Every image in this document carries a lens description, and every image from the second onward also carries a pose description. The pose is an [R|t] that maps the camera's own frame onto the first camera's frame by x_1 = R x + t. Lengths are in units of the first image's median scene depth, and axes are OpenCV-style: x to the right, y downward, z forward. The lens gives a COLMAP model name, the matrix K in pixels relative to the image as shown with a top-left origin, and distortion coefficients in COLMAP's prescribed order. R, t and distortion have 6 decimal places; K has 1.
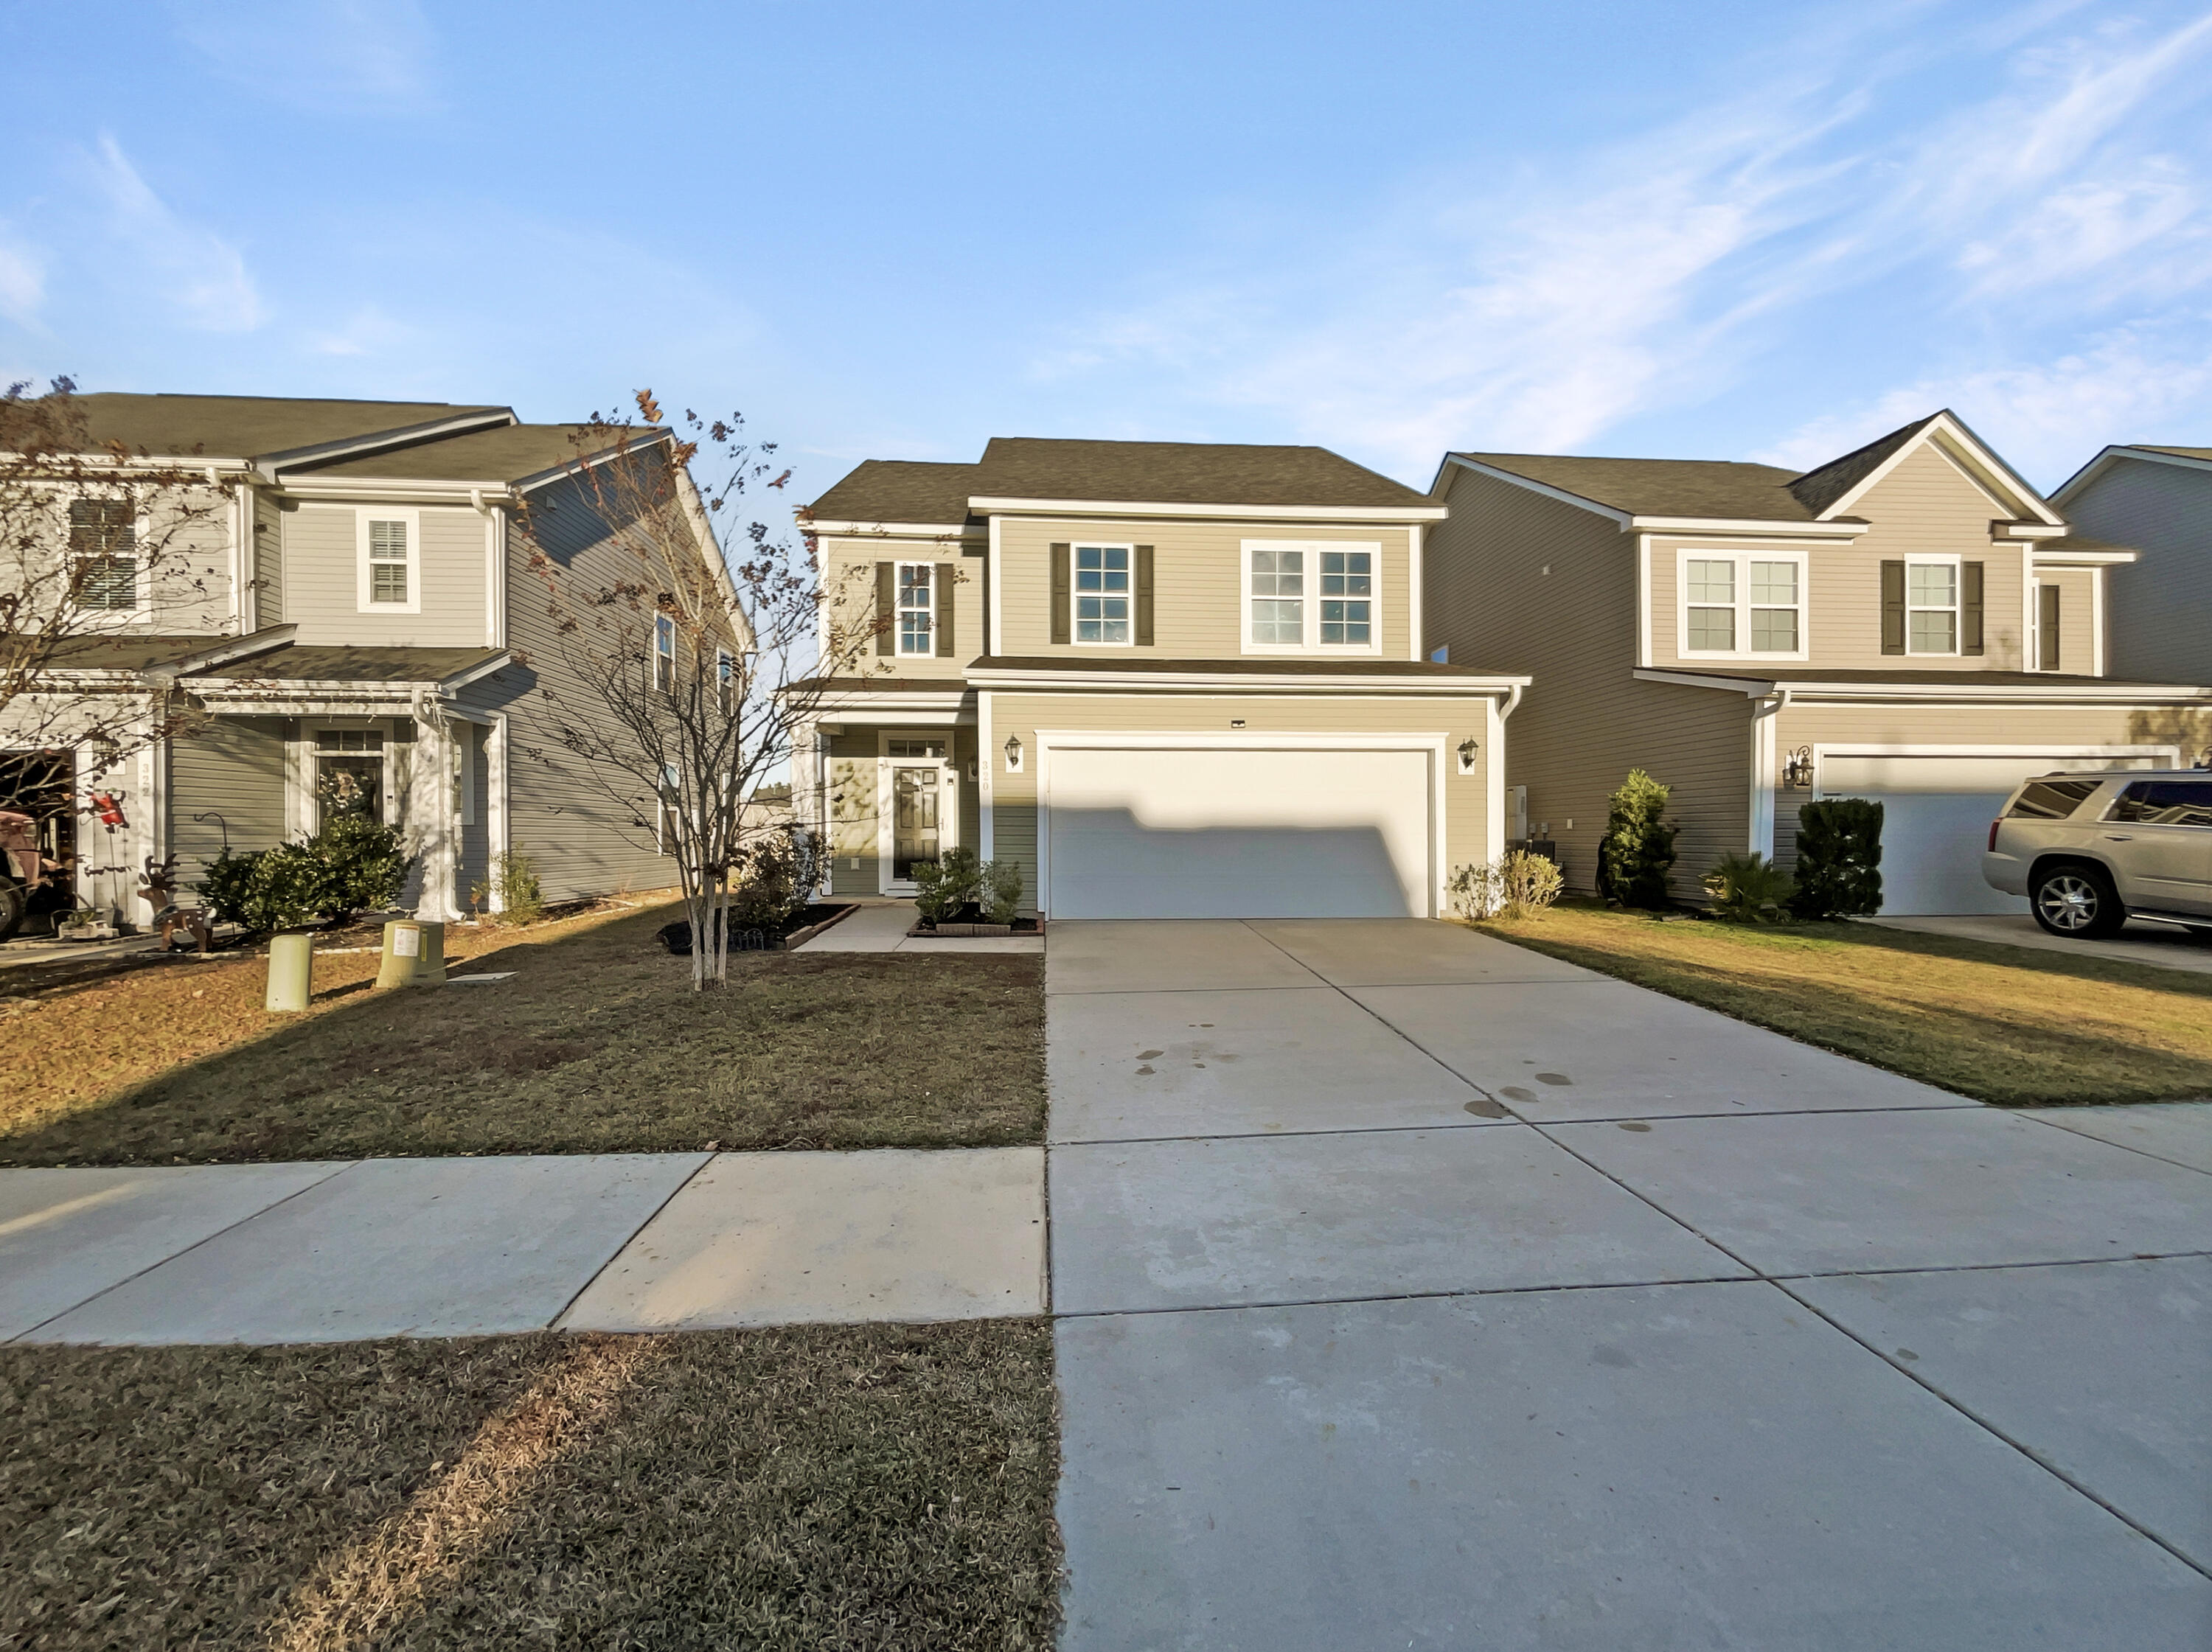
lens RADIAL K [[893.7, 0, 1106.6], [0, 893.7, 831.1], [0, 0, 1]] dist [0.003673, 0.000872]
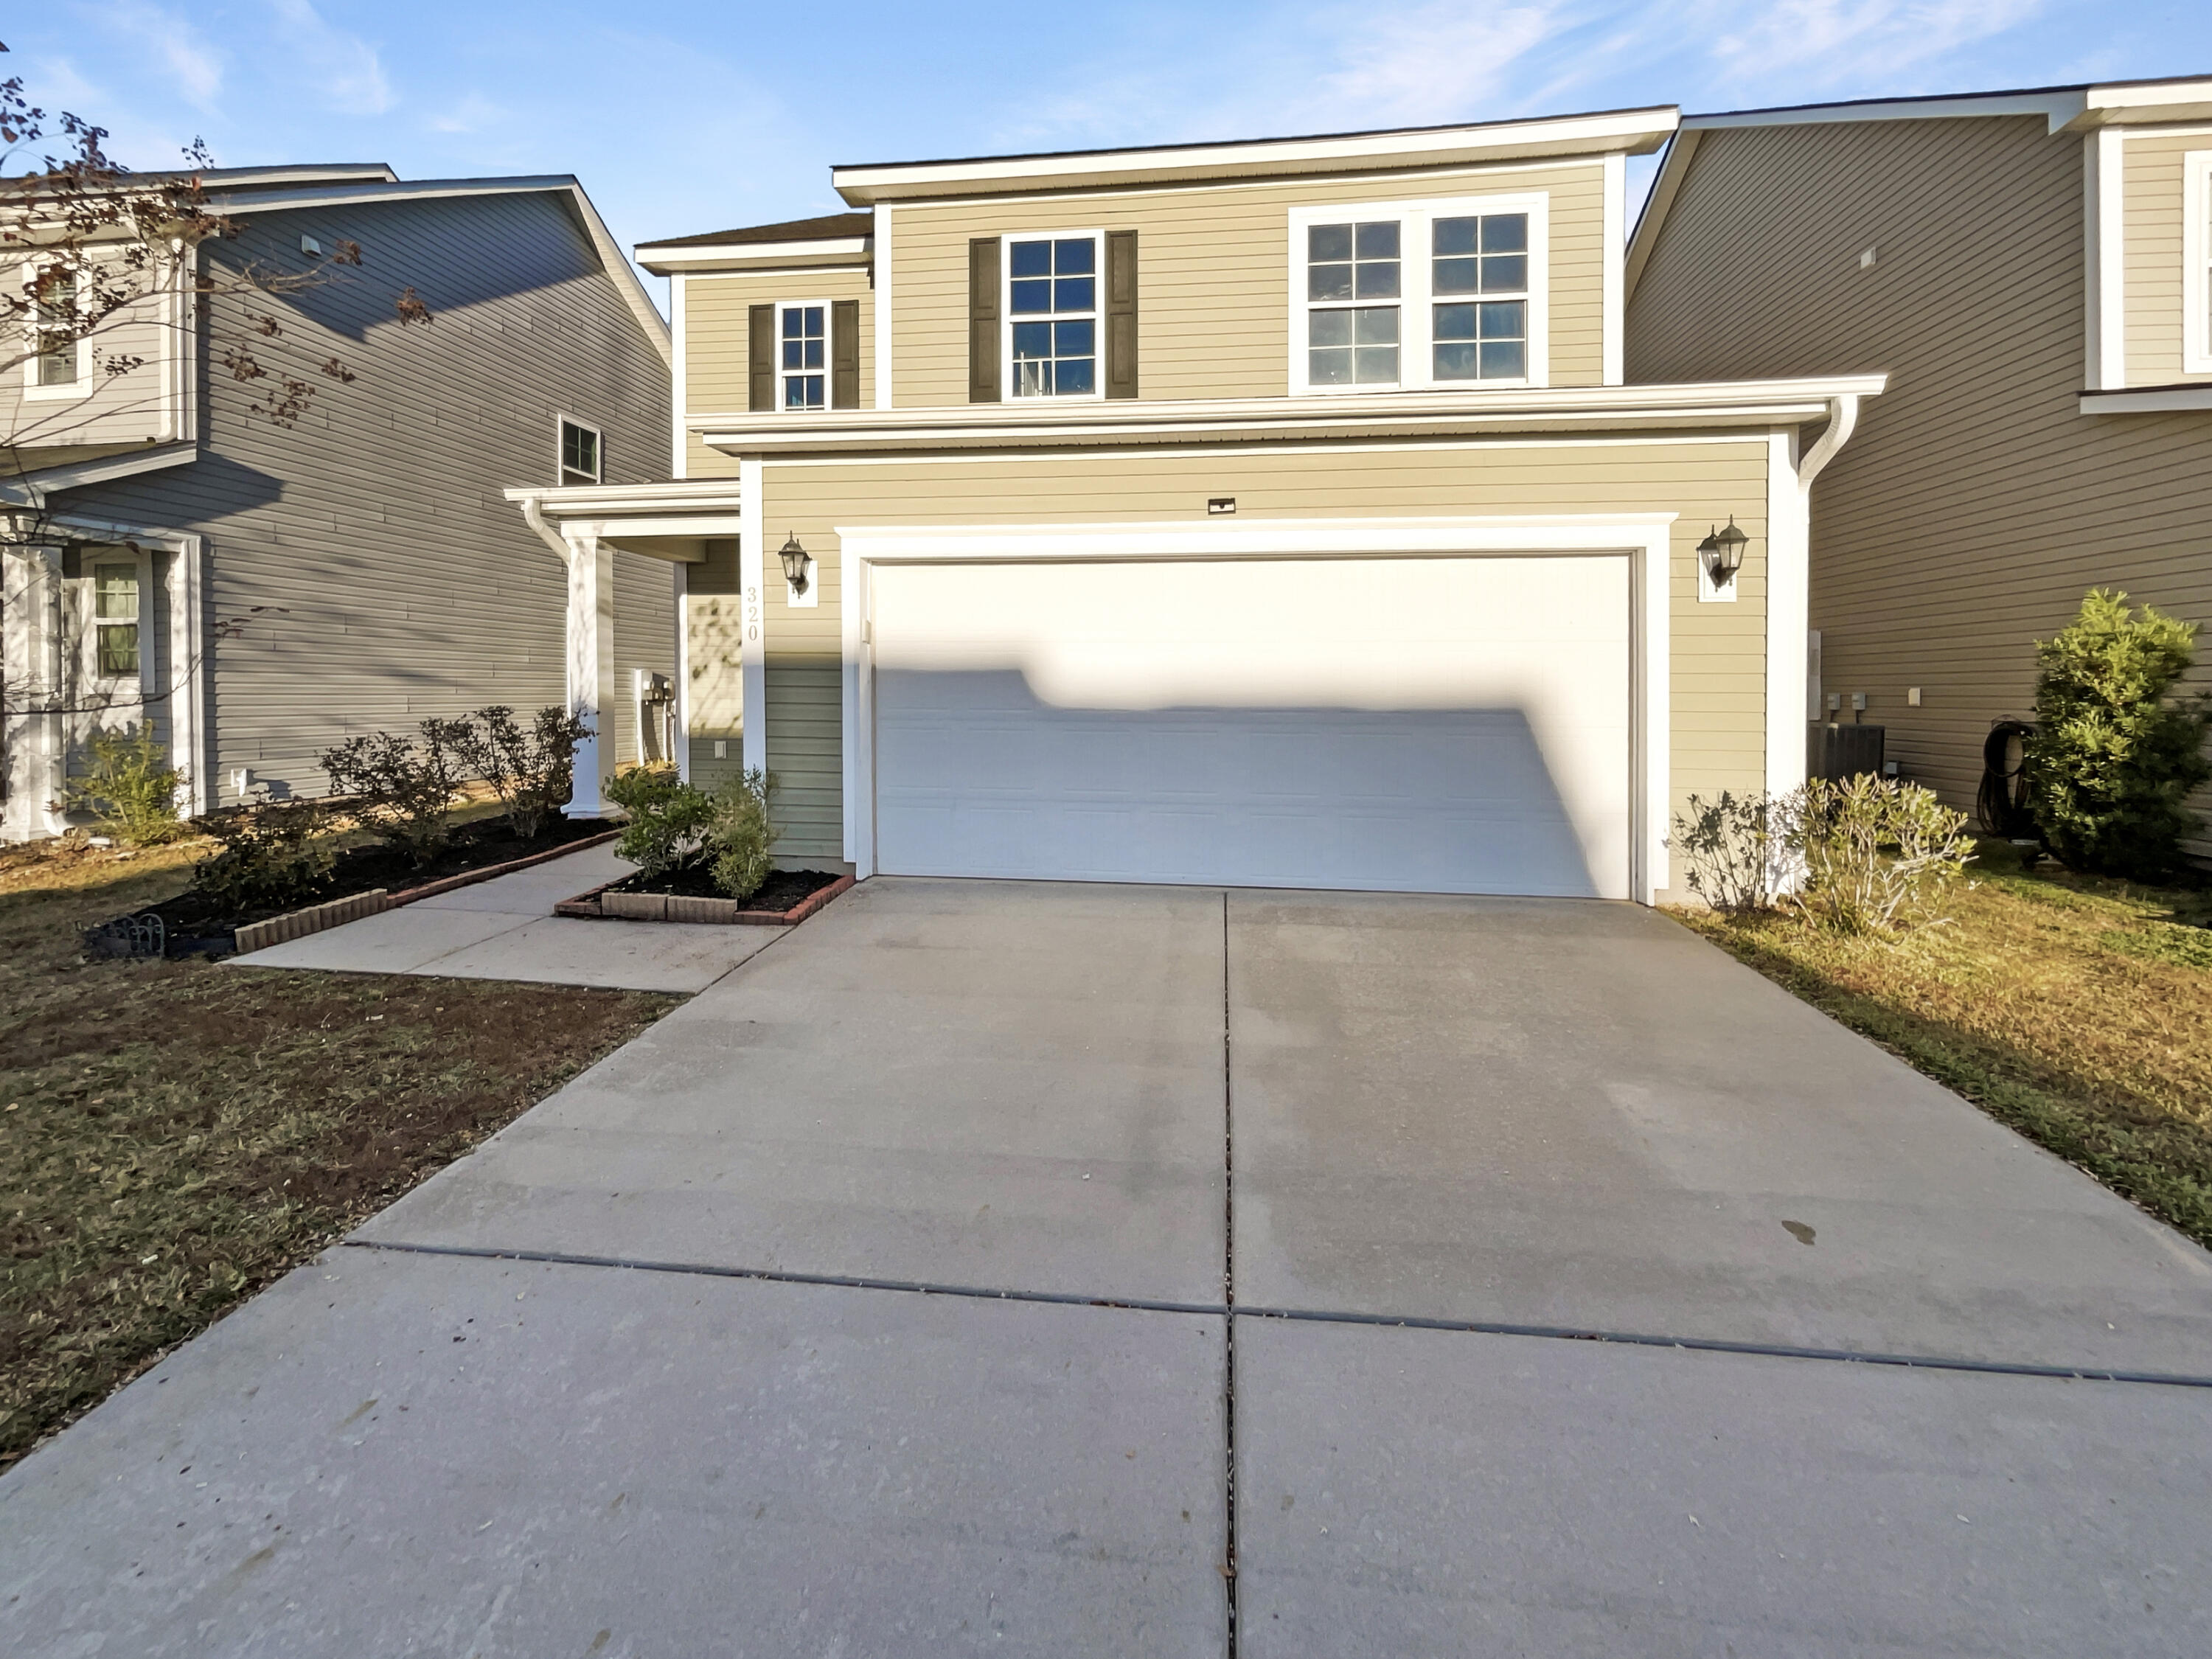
lens RADIAL K [[893.8, 0, 1121.5], [0, 893.8, 687.8], [0, 0, 1]] dist [0.003673, 0.000872]
pose [[0.981604, 0.004645, -0.190873, 0.167165], [-0.003979, 0.999985, 0.003875, -0.016364], [0.190888, -0.003044, 0.981607, 0.432876]]
